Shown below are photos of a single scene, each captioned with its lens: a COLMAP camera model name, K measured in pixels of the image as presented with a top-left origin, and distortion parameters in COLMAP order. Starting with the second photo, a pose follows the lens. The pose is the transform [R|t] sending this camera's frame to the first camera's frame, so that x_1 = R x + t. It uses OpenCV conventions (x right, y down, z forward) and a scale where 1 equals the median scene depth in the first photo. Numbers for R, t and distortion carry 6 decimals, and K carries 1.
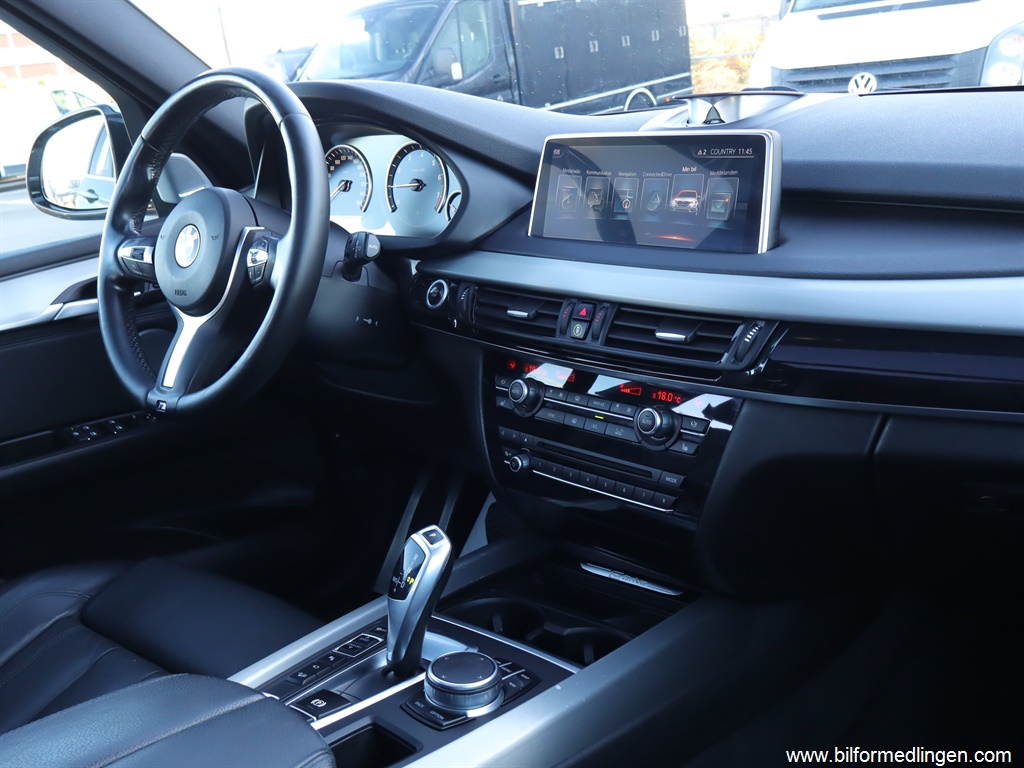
lens RADIAL K [[938.0, 0, 510.8], [0, 938.0, 407.5], [0, 0, 1]] dist [0.000936, 0.000000]
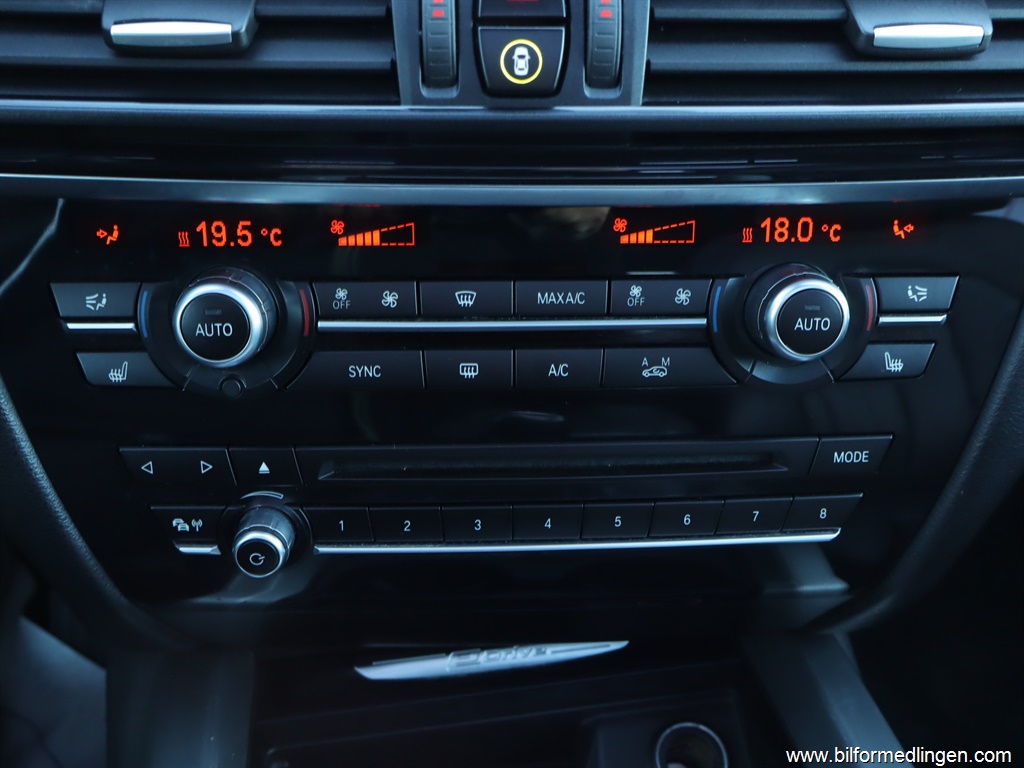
lens RADIAL K [[932.6, 0, 509.5], [0, 932.6, 378.8], [0, 0, 1]] dist [-0.006876, 0.000000]
pose [[0.646029, -0.336583, 0.685097, -0.142204], [0.169056, 0.938333, 0.301581, -0.077064], [-0.744356, -0.079010, 0.663092, 0.815884]]
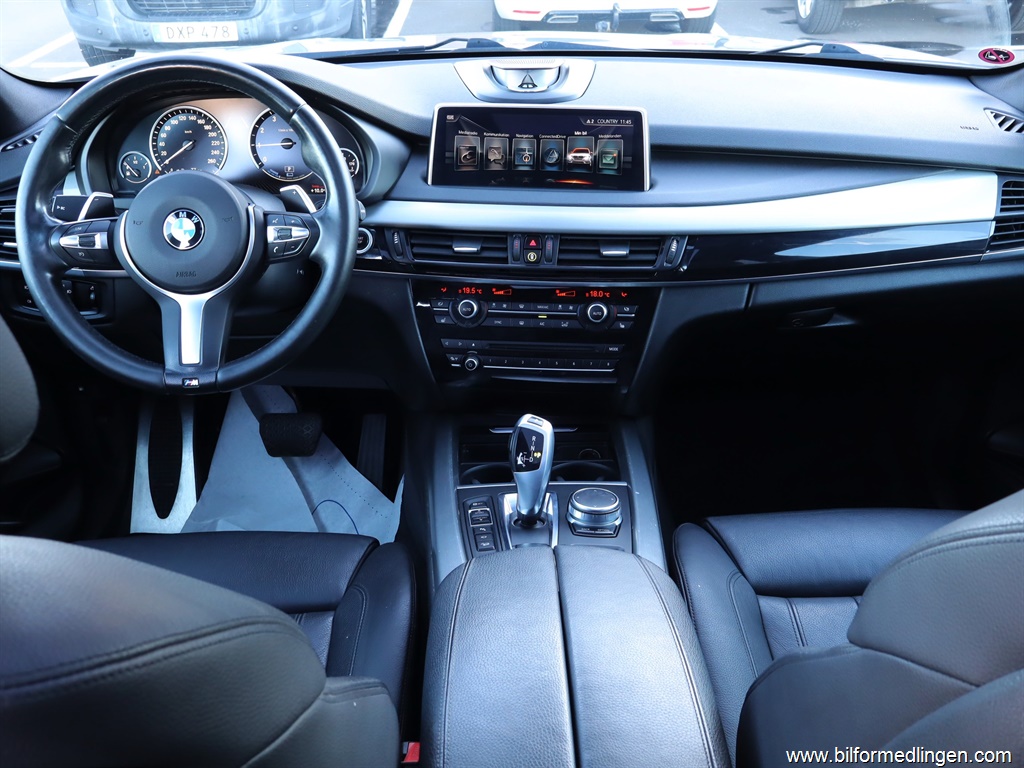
lens RADIAL K [[932.6, 0, 498.3], [0, 932.6, 359.7], [0, 0, 1]] dist [-0.006876, 0.000000]
pose [[0.774558, -0.212041, 0.595902, -0.802113], [0.155003, 0.977038, 0.146187, -0.141342], [-0.613216, -0.020863, 0.789639, -0.044728]]
